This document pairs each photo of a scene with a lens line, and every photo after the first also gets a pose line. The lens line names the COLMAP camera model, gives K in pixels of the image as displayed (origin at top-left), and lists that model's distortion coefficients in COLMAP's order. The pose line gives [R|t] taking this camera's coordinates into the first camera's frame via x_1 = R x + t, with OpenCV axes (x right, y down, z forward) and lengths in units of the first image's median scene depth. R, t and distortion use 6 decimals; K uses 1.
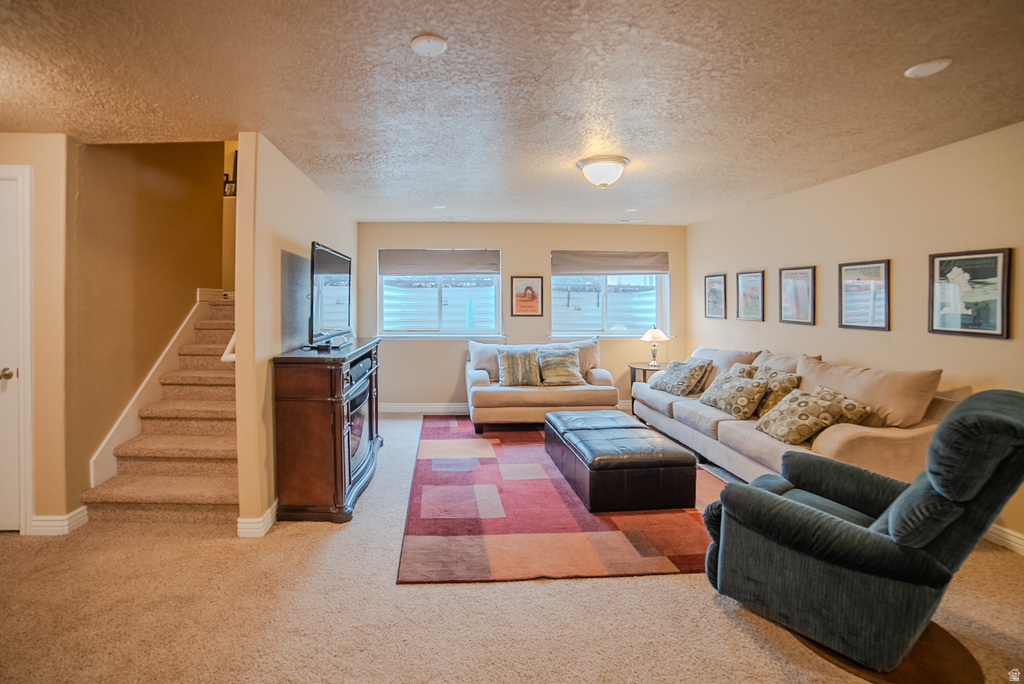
lens RADIAL K [[457.0, 0, 488.0], [0, 457.0, 308.1], [0, 0, 1]] dist [-0.103732, 0.033133]
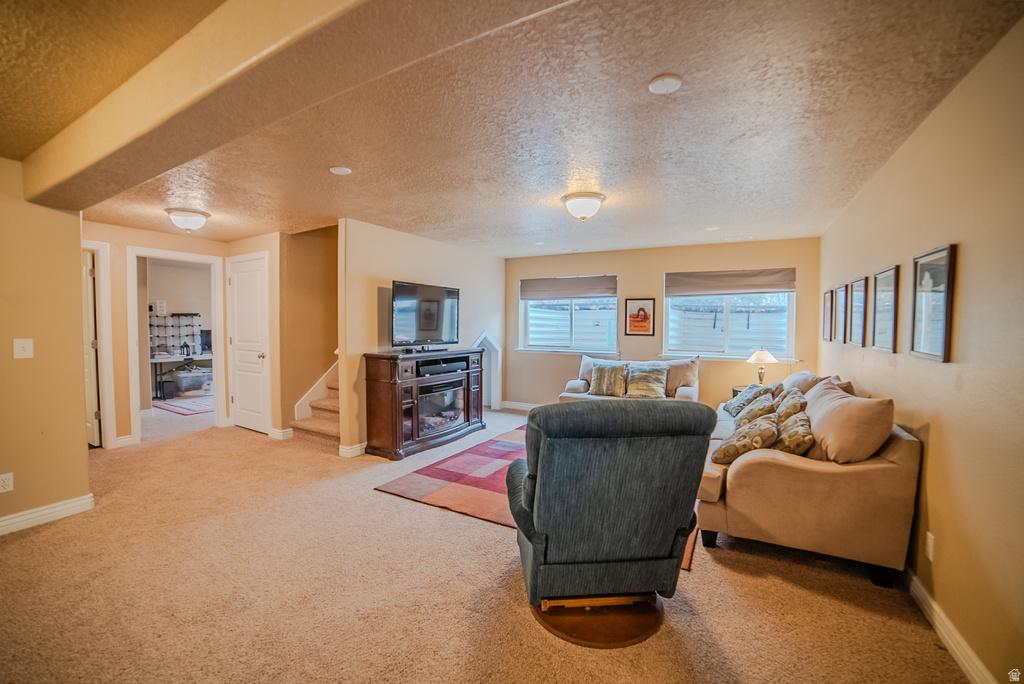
lens RADIAL K [[435.7, 0, 512.0], [0, 435.7, 342.0], [0, 0, 1]] dist [-0.108814, 0.043086]
pose [[0.848313, 0.023203, -0.528987, 0.418625], [-0.010752, 0.999588, 0.026603, 0.010353], [0.529386, -0.016880, 0.848213, -0.028862]]
